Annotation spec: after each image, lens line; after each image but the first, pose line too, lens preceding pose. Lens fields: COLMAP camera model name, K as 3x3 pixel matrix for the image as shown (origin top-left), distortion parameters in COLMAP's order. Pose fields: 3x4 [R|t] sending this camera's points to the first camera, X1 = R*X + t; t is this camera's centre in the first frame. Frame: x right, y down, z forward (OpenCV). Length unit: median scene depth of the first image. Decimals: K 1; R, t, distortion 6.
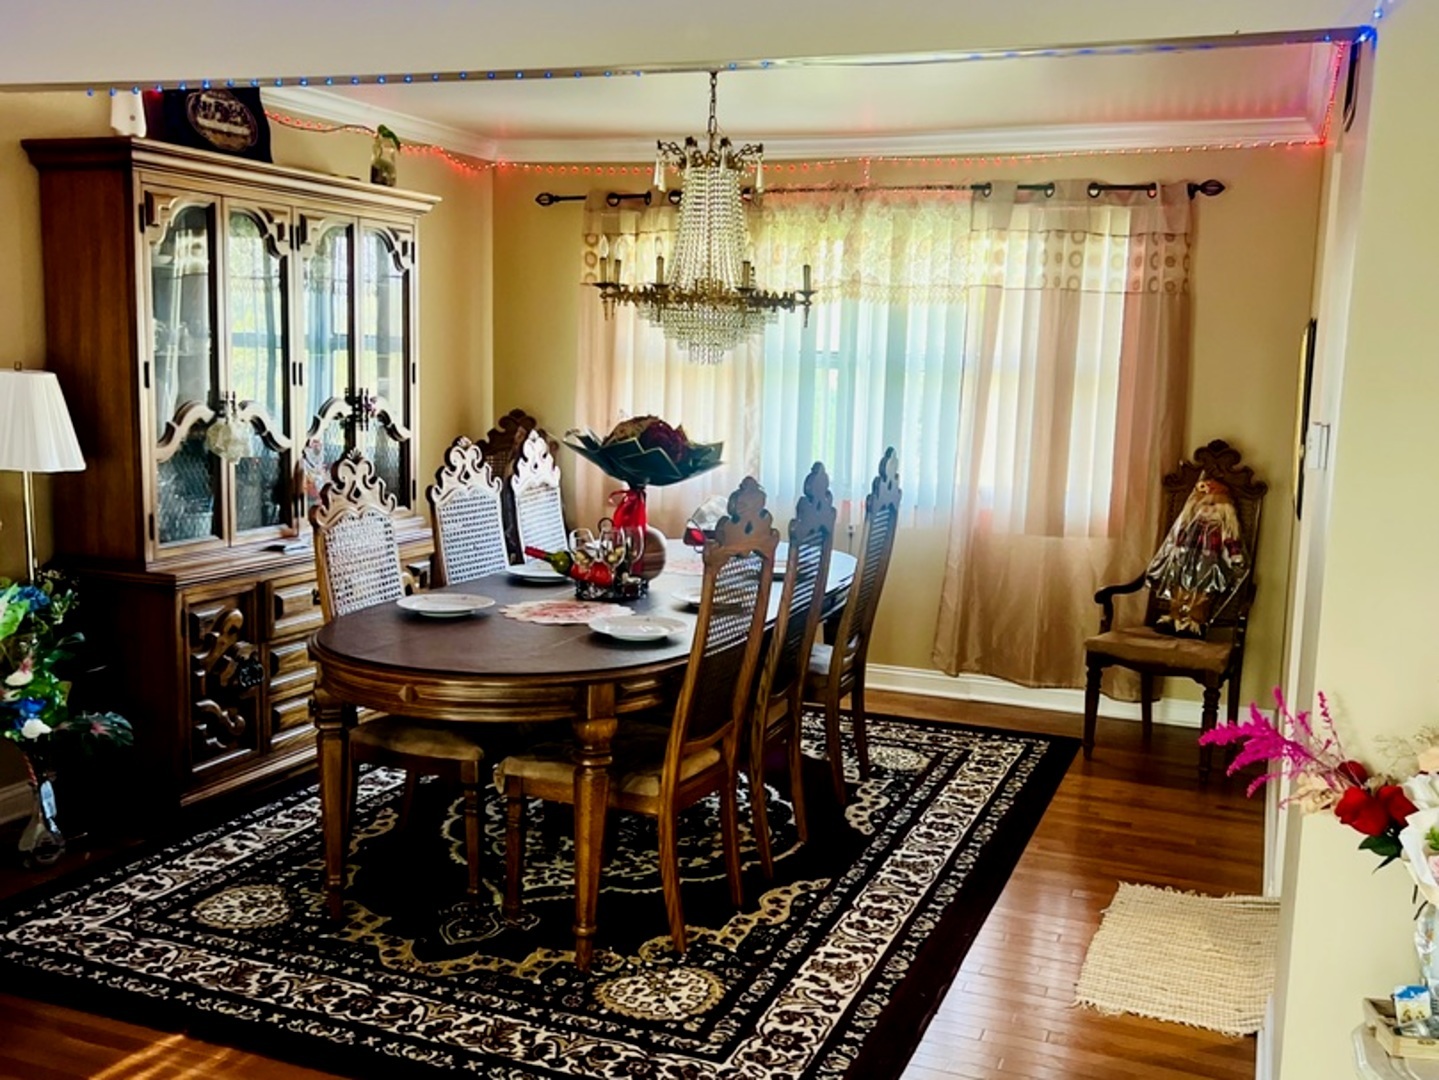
lens RADIAL K [[1442.8, 0, 719.5], [0, 1442.8, 540.0], [0, 0, 1]] dist [0.075146, -0.129559]
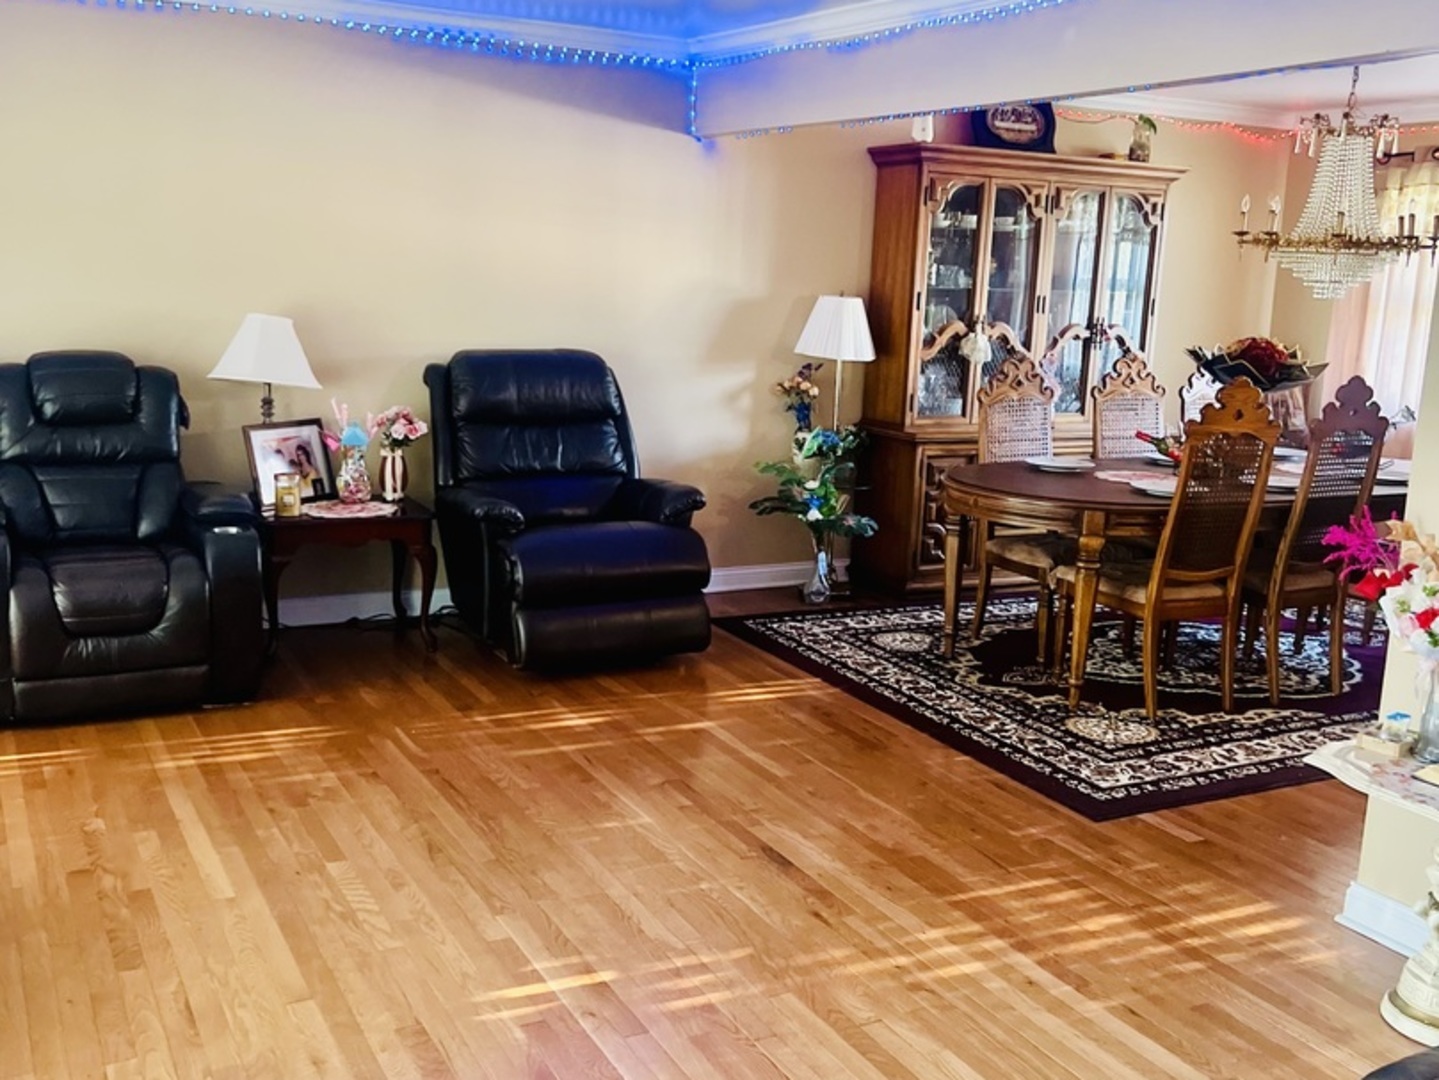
lens RADIAL K [[1479.8, 0, 721.9], [0, 1479.8, 514.5], [0, 0, 1]] dist [0.214270, -0.684812]
pose [[0.758872, 0.111192, -0.641677, 0.498117], [-0.108092, 0.993155, 0.044264, 0.063901], [0.642207, 0.035770, 0.765696, -0.325473]]
